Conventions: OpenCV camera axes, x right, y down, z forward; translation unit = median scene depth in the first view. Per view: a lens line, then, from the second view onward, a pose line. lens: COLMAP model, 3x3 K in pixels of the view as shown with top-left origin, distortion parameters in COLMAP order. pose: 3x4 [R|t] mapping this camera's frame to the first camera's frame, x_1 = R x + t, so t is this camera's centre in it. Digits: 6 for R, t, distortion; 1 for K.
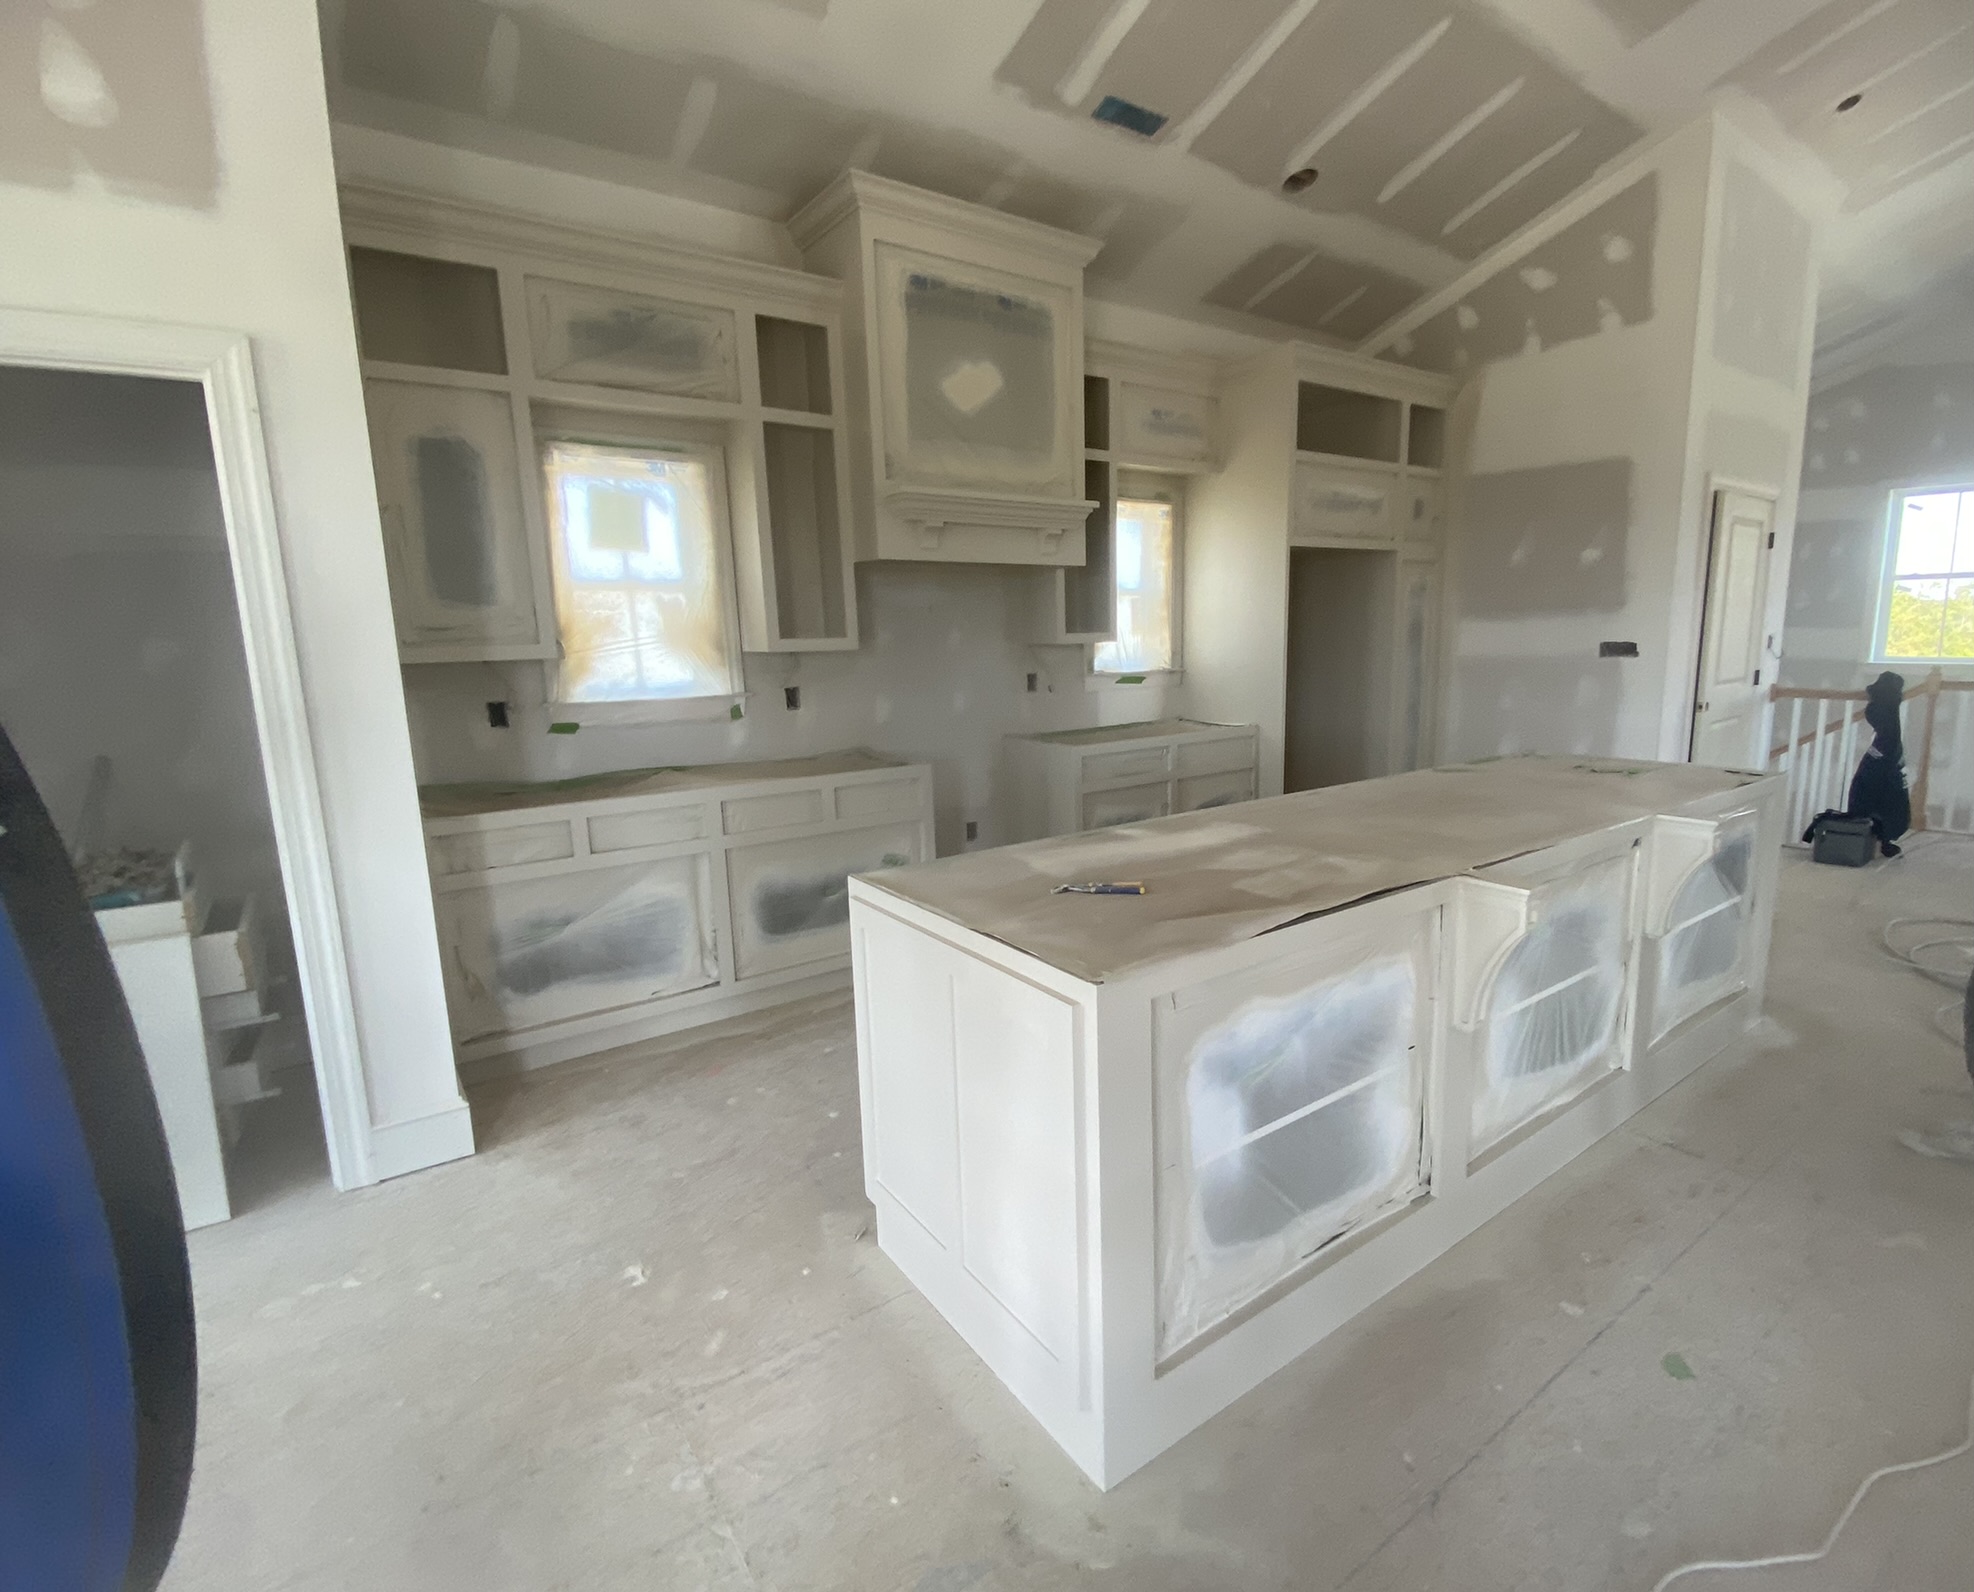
lens RADIAL K [[946.9, 0, 1042.8], [0, 946.9, 795.5], [0, 0, 1]] dist [0.026514, -0.024889]
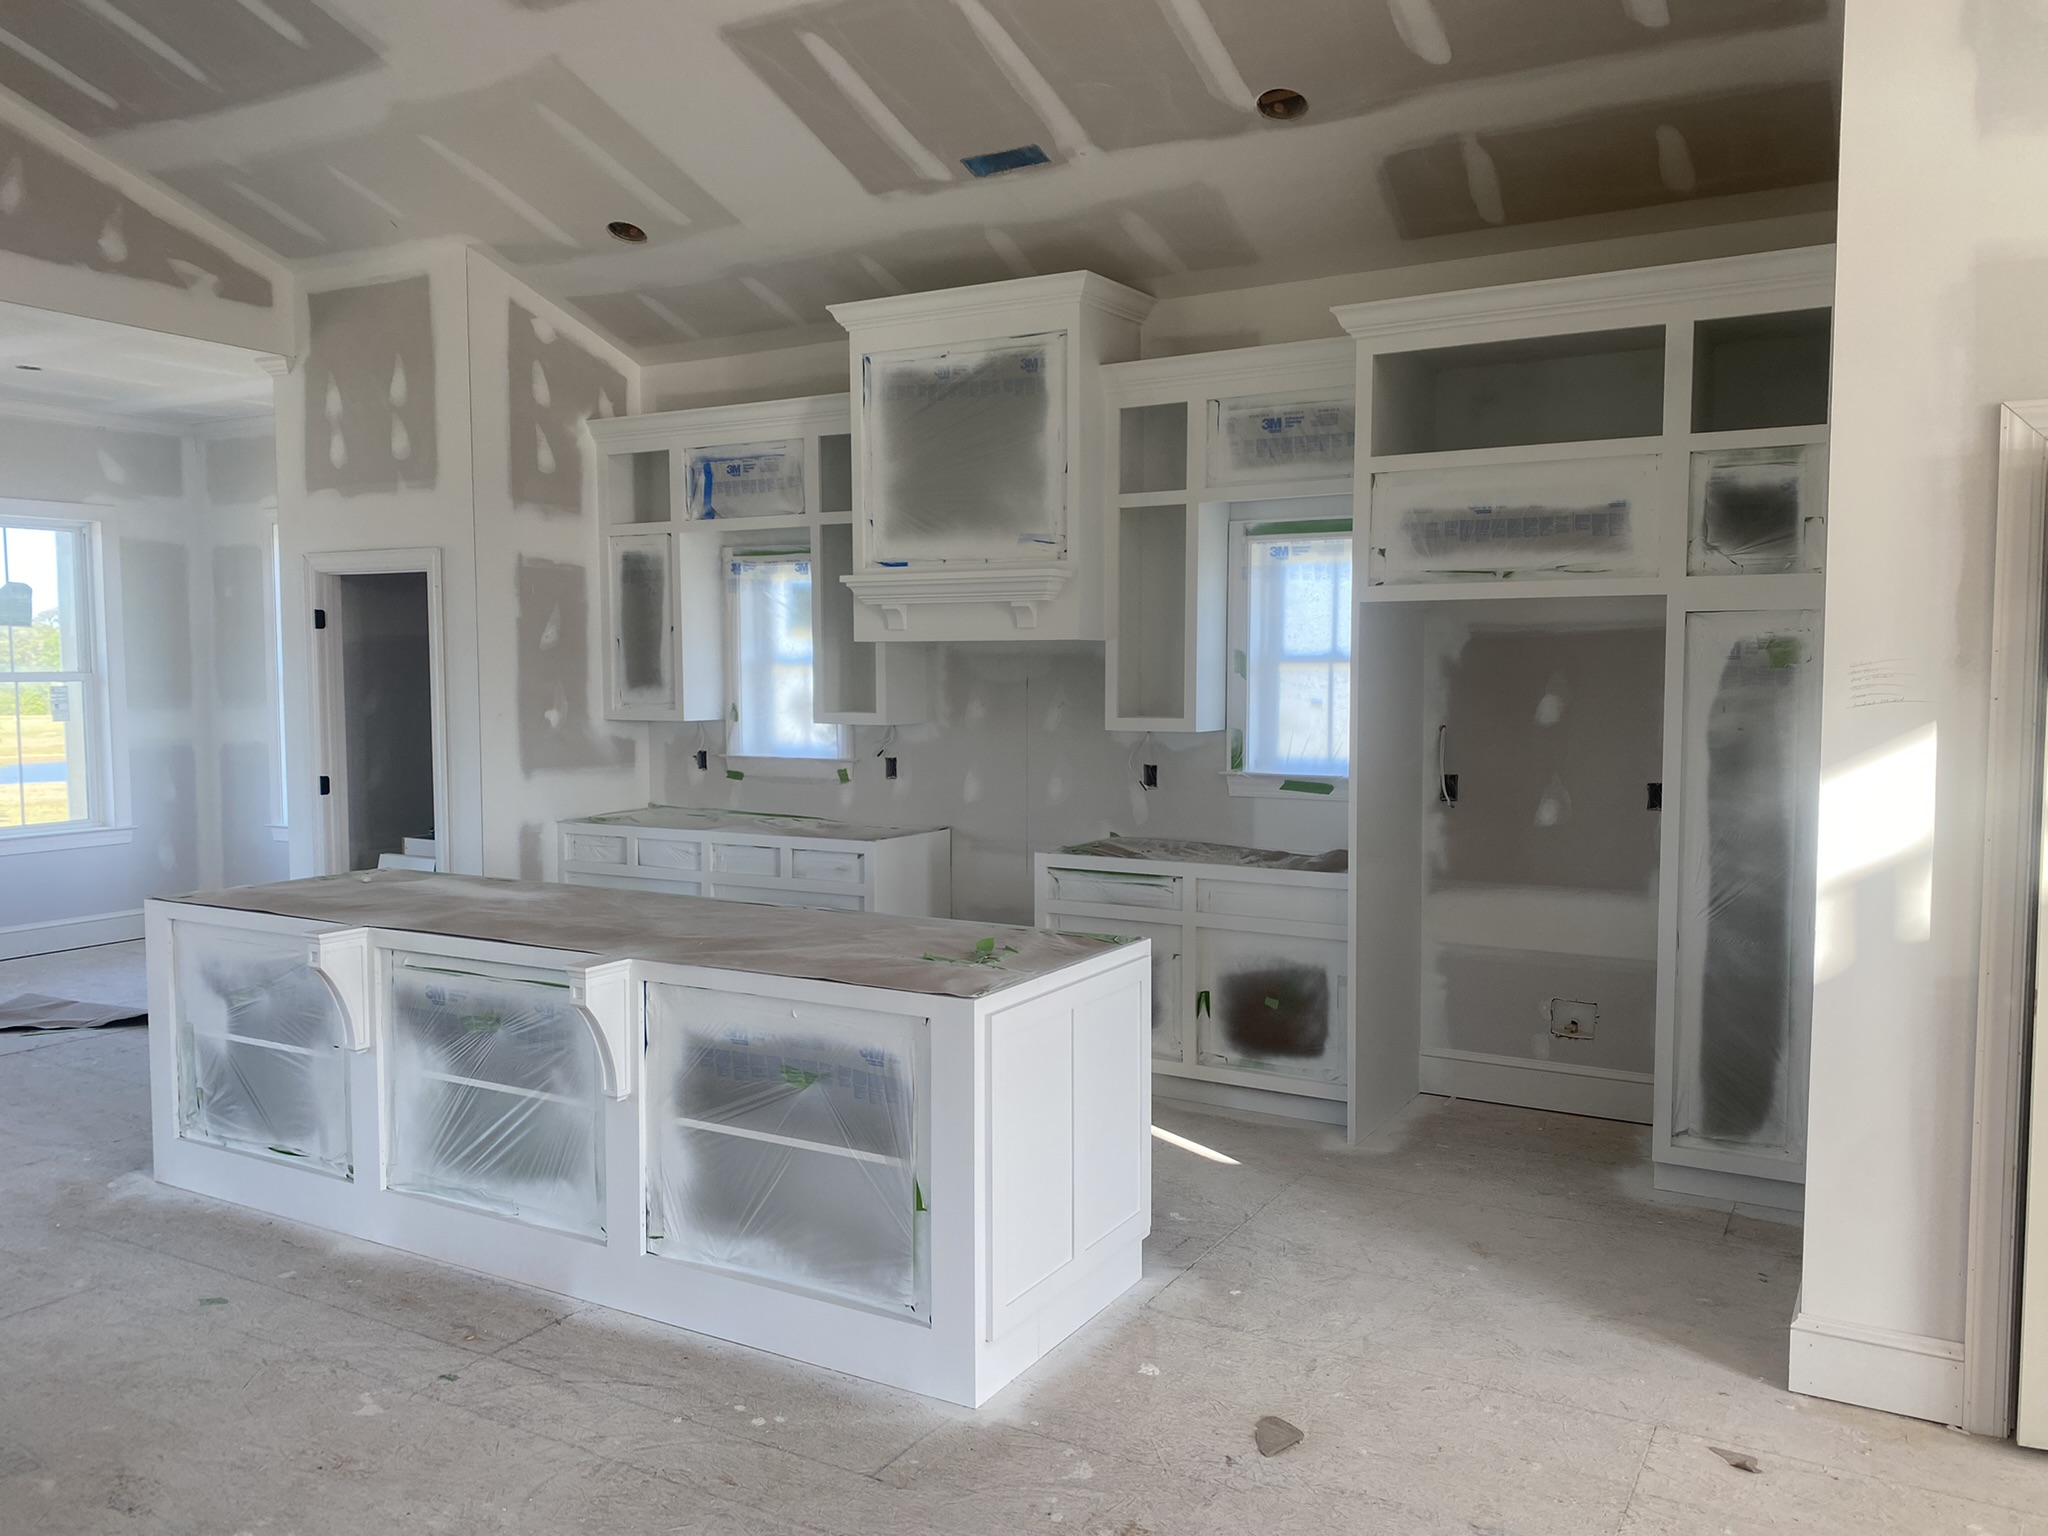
lens RADIAL K [[1525.3, 0, 1027.8], [0, 1525.3, 769.5], [0, 0, 1]] dist [0.044731, -0.050380]
pose [[0.405940, 0.080501, -0.910347, 1.244544], [-0.165253, 0.986159, 0.013515, -0.140540], [0.898835, 0.144951, 0.413624, 0.423416]]
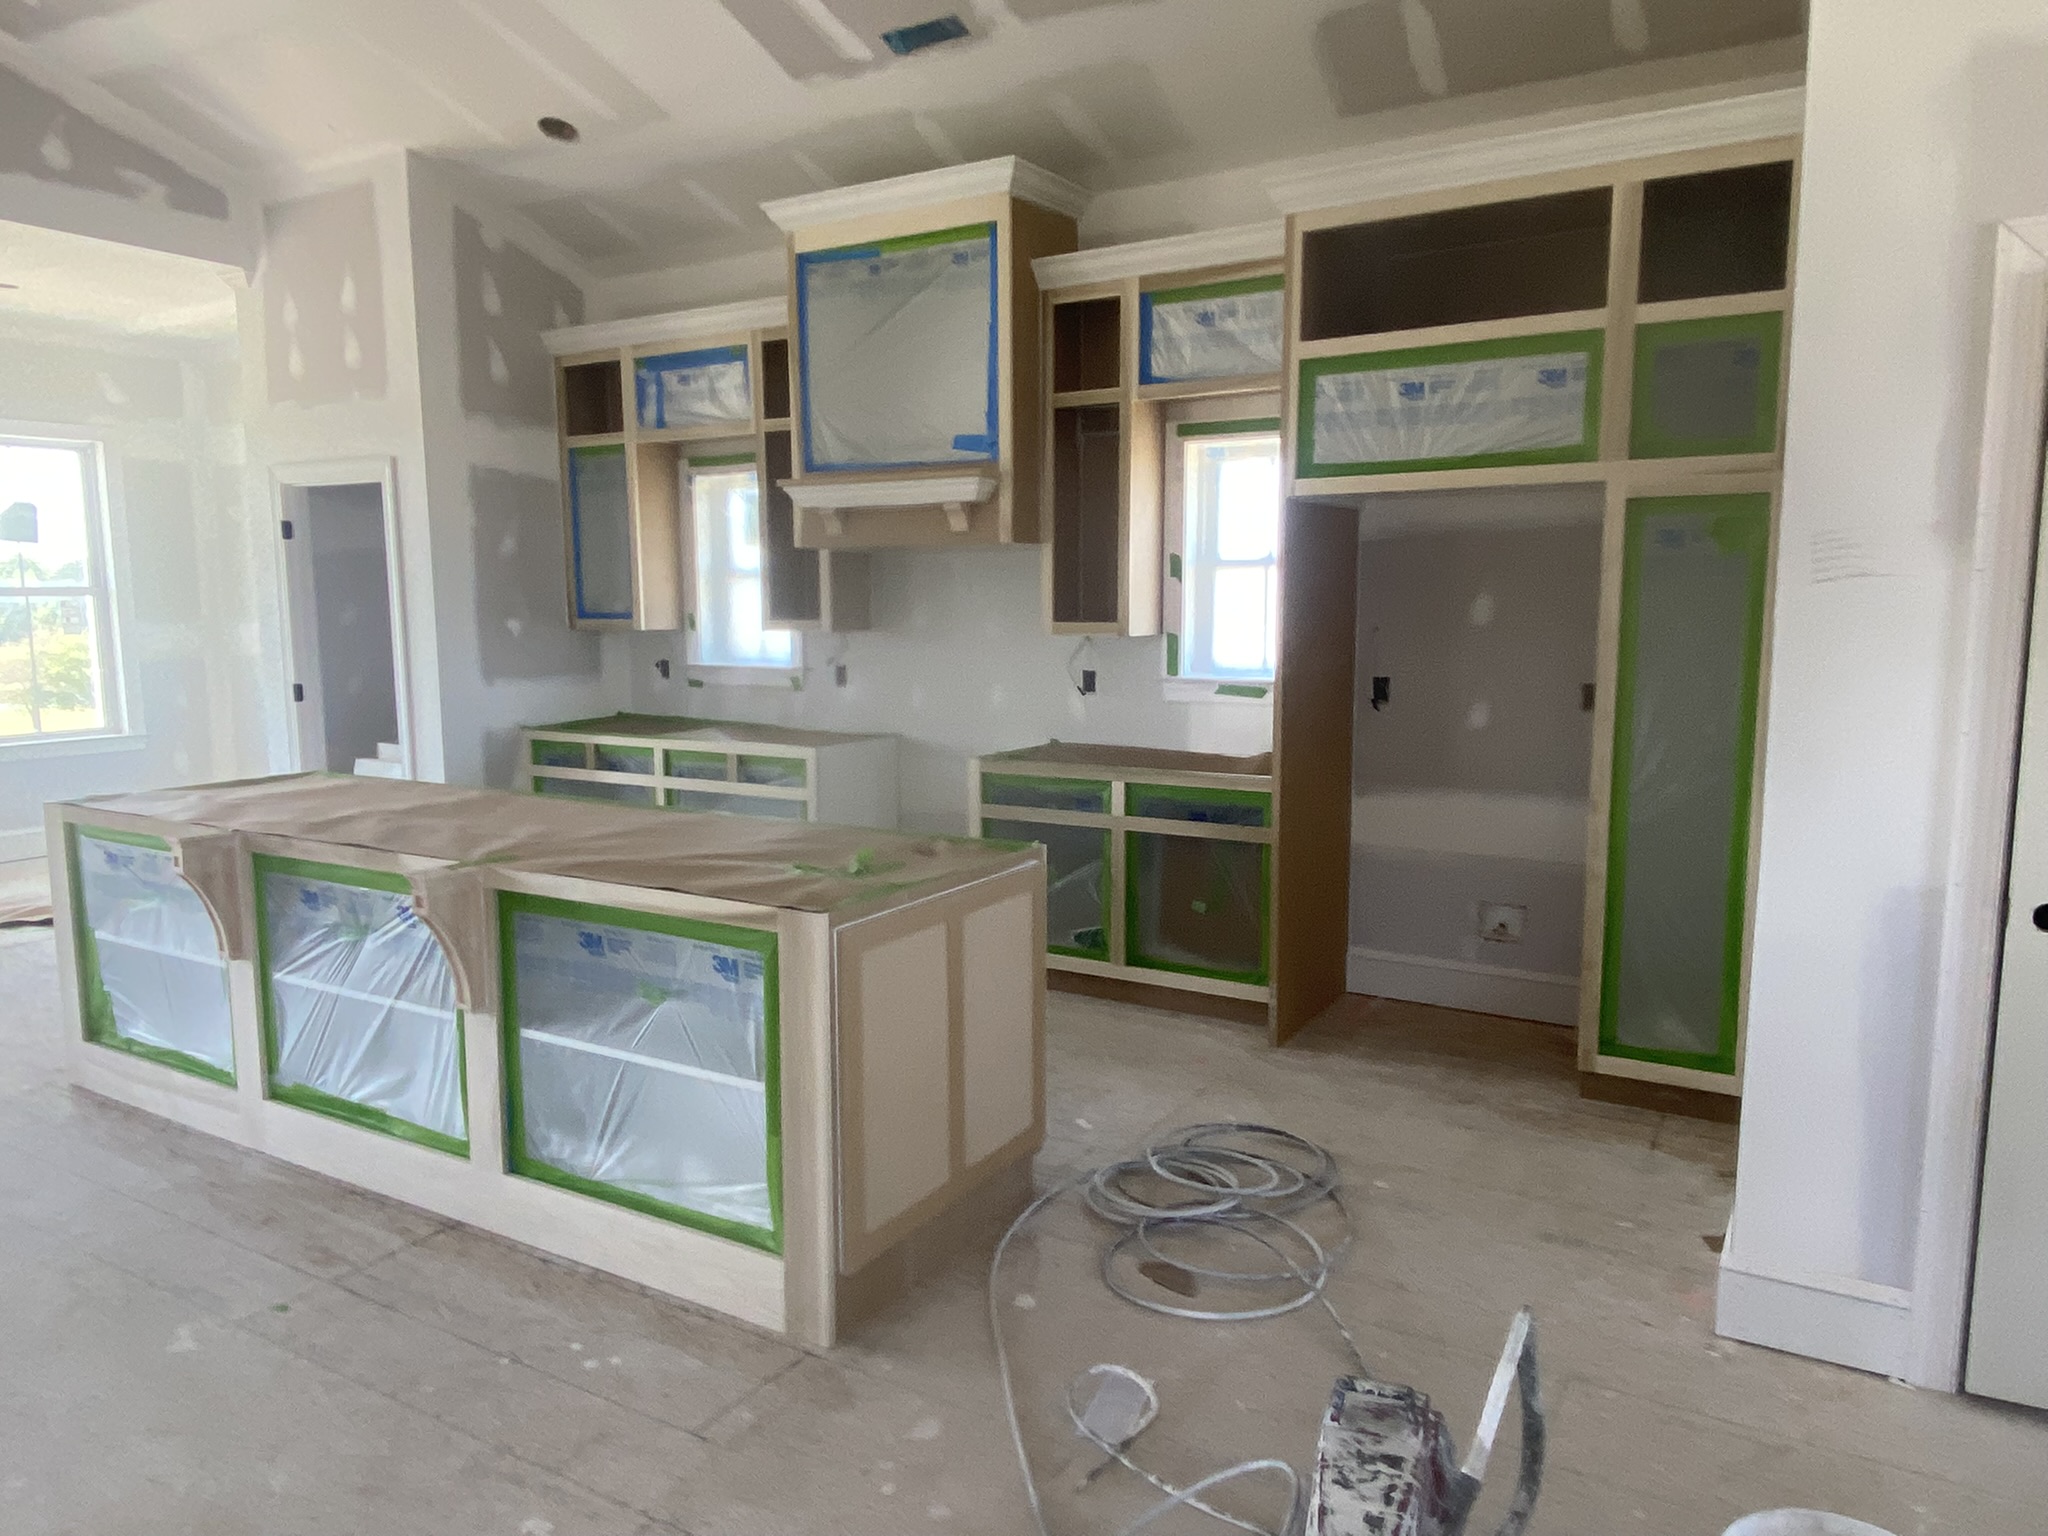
lens RADIAL K [[1331.4, 0, 1024.0], [0, 1331.4, 768.0], [0, 0, 1]] dist [0.050113, -0.050029]
pose [[0.390490, 0.133196, -0.910921, 1.124271], [-0.163808, 0.983741, 0.073623, -0.136446], [0.905916, 0.120467, 0.405959, 0.563283]]
